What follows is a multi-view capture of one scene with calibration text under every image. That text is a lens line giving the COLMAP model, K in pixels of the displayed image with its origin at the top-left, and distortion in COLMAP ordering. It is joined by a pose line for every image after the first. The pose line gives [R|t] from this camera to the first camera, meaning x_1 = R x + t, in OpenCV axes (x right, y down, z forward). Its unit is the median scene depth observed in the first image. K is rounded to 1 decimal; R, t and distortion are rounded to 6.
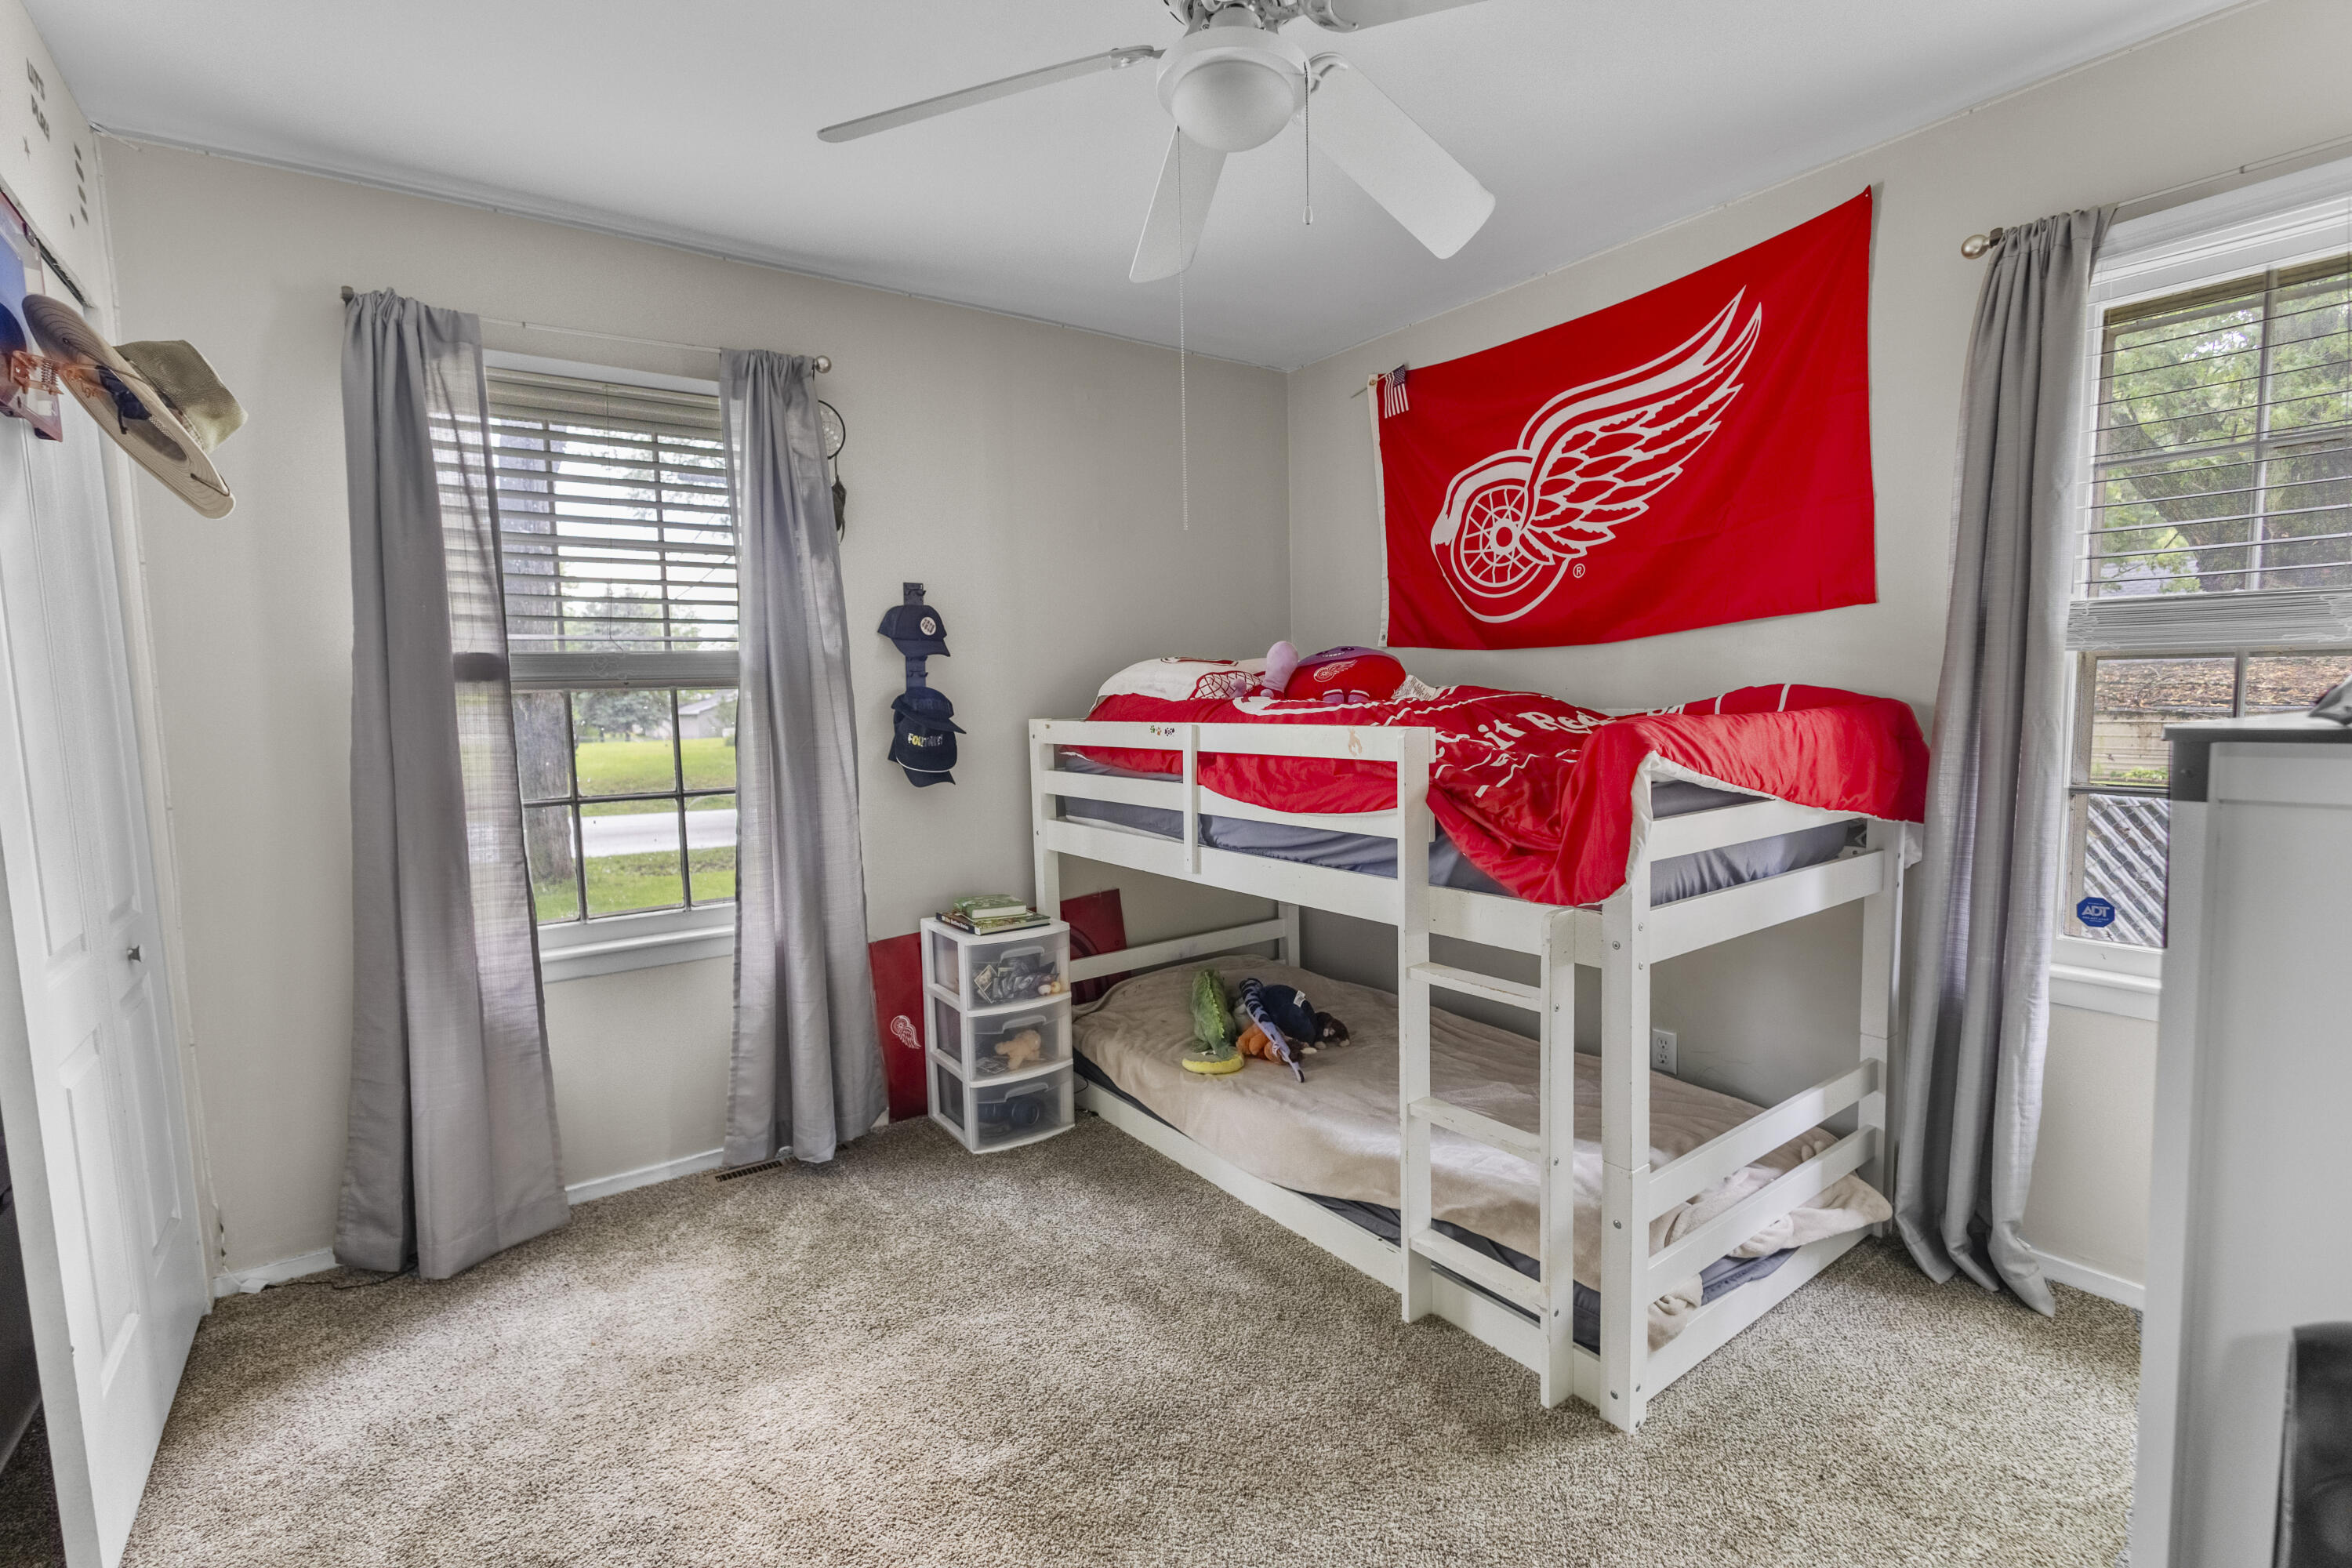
lens RADIAL K [[1074.0, 0, 1166.9], [0, 1074.0, 790.4], [0, 0, 1]] dist [0.003718, -0.000264]
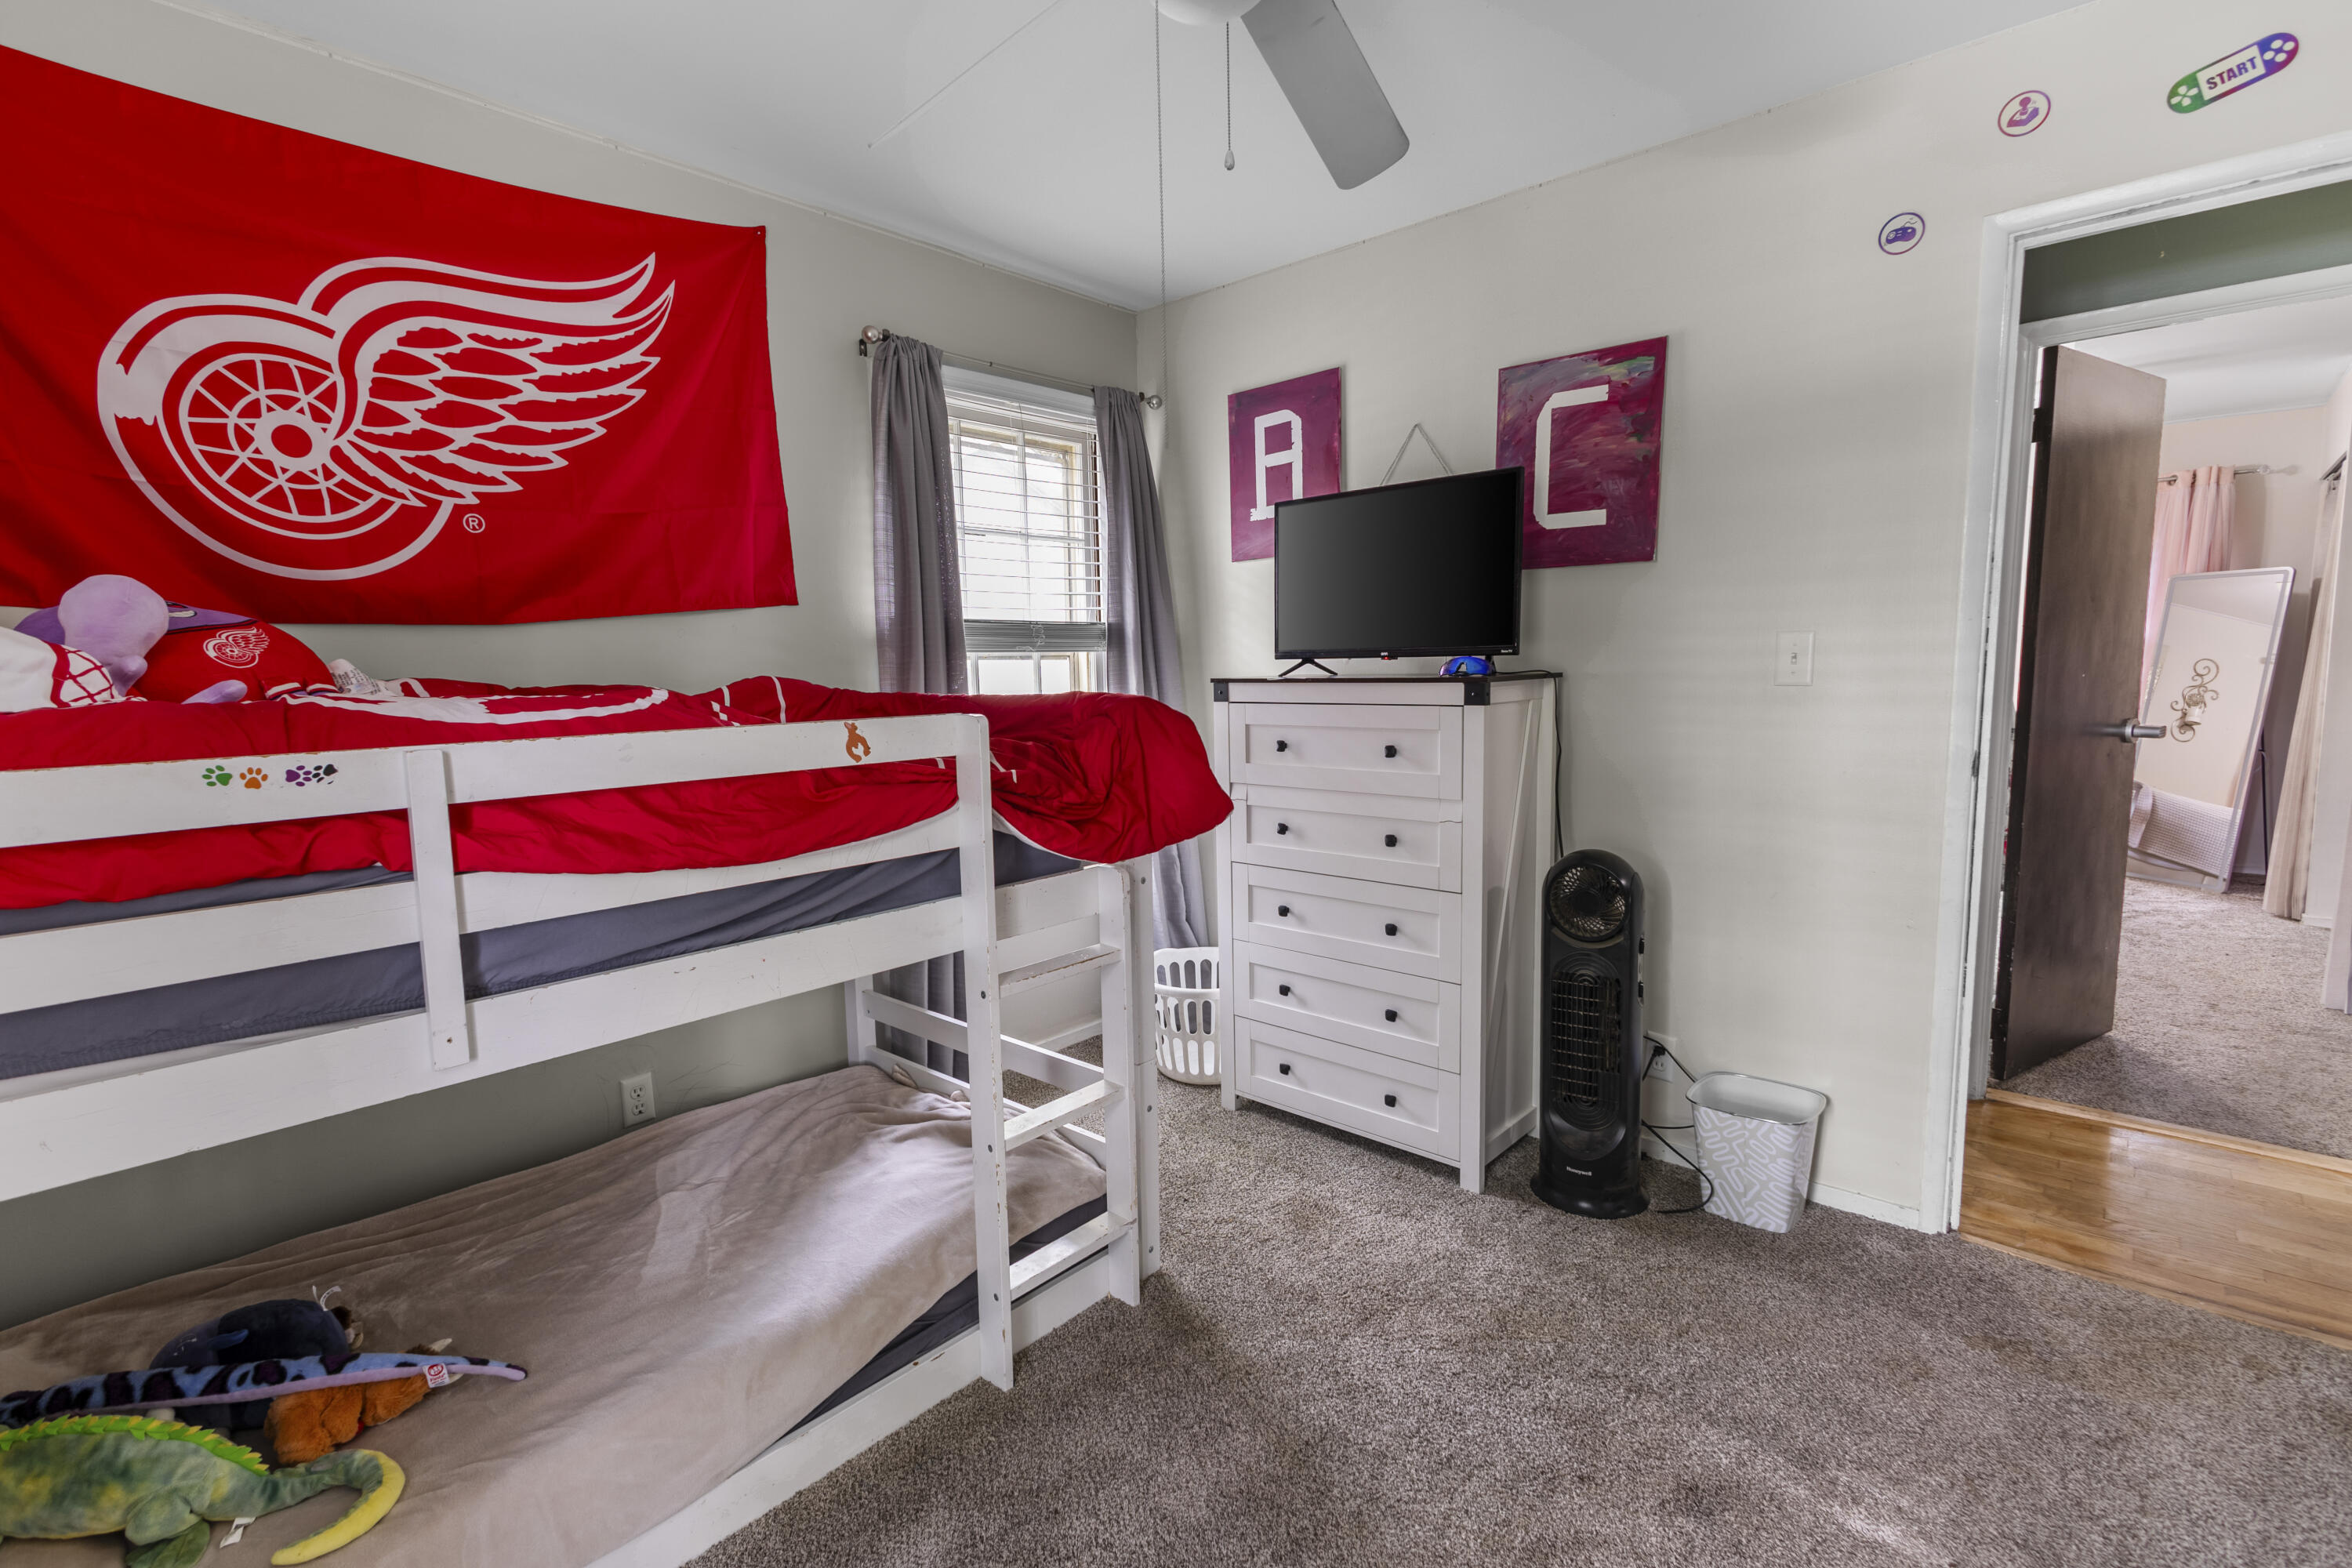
lens RADIAL K [[1074.0, 0, 1166.9], [0, 1074.0, 790.4], [0, 0, 1]] dist [0.003718, -0.000264]
pose [[-0.223455, -0.089479, 0.970599, -0.449697], [0.117354, 0.986064, 0.117923, -0.055687], [-0.967624, 0.140254, -0.209840, 0.721477]]
